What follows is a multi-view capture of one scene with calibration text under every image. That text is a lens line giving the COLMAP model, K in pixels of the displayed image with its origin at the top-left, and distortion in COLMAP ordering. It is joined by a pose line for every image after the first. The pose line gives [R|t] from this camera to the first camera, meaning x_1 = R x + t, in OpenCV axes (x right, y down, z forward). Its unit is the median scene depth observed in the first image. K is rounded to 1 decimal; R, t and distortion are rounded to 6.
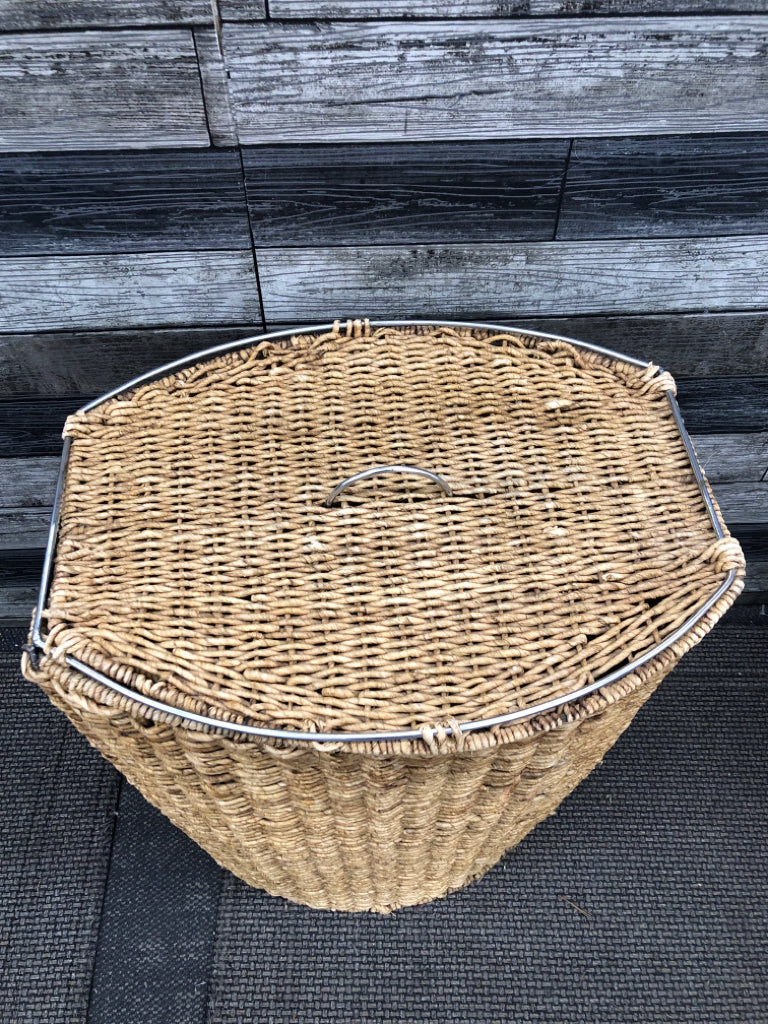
lens RADIAL K [[864.8, 0, 361.6], [0, 864.8, 509.5], [0, 0, 1]] dist [0.012040, 0.013112]
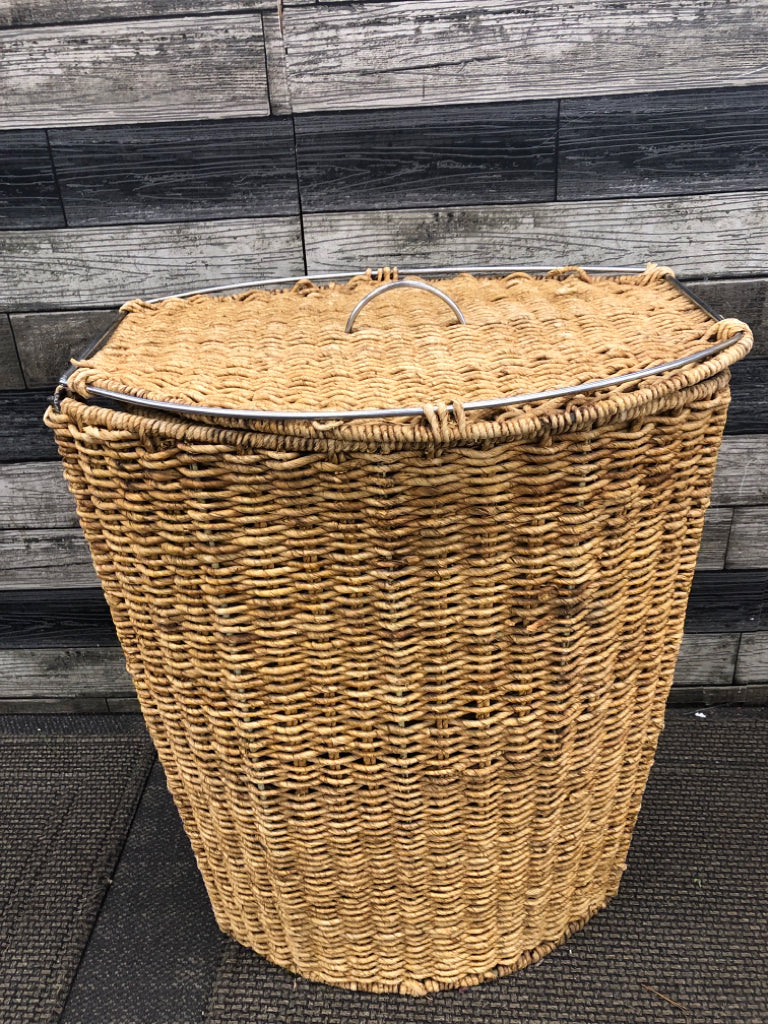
lens RADIAL K [[864.8, 0, 361.6], [0, 864.8, 509.5], [0, 0, 1]] dist [0.012040, 0.013112]
pose [[0.995935, -0.001226, -0.090067, 0.072506], [-0.039830, 0.890847, -0.452553, 0.659446], [0.080791, 0.454301, 0.887177, 0.143583]]
